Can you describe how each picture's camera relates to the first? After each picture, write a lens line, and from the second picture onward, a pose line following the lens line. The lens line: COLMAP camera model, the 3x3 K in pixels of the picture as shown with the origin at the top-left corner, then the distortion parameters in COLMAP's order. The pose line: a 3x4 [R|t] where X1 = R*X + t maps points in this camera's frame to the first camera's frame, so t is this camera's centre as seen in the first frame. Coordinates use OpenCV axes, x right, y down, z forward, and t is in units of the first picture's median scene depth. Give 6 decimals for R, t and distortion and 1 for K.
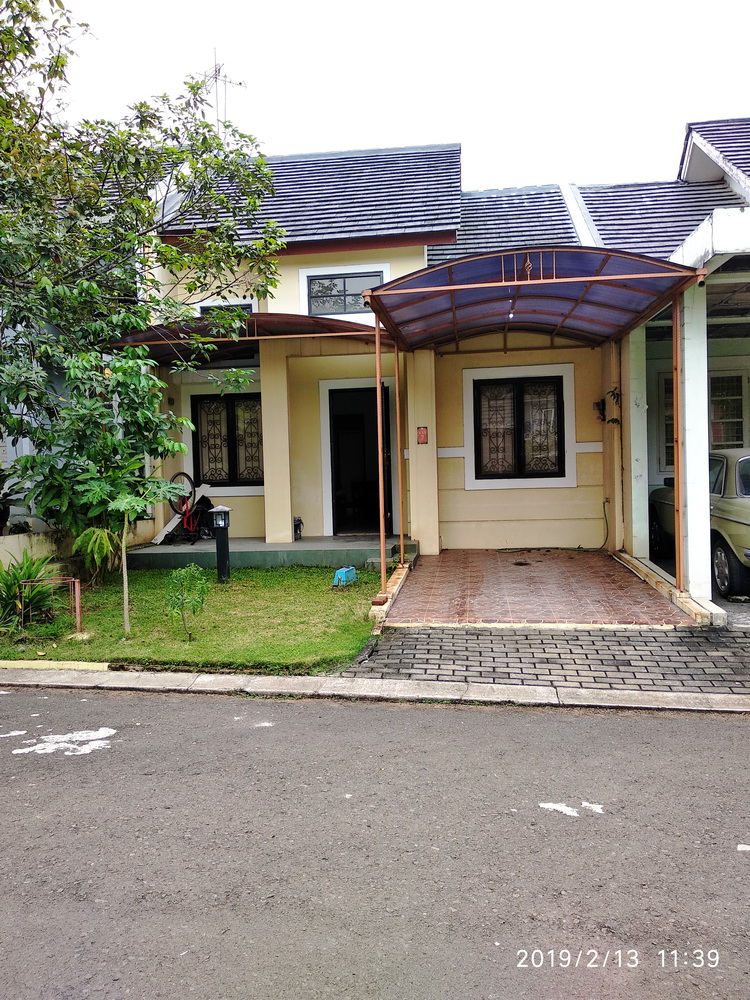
lens RADIAL K [[756.2, 0, 375.2], [0, 756.2, 498.0], [0, 0, 1]] dist [0.003988, 0.000829]
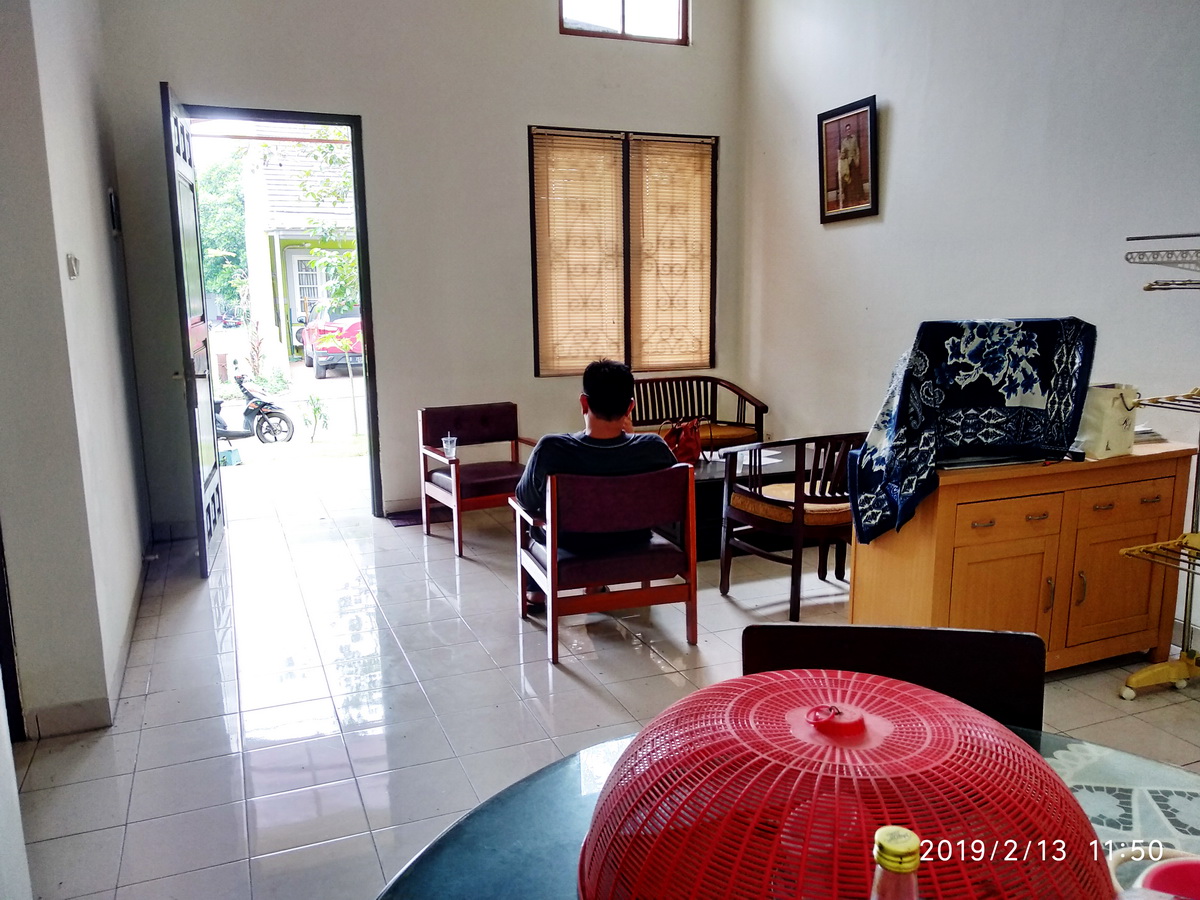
lens RADIAL K [[907.5, 0, 599.8], [0, 907.5, 451.4], [0, 0, 1]] dist [0.003988, 0.000829]
pose [[0.852714, -0.075975, 0.516823, -0.497144], [0.018200, 0.993087, 0.115959, -0.029616], [-0.522061, -0.089474, 0.848202, 0.608693]]
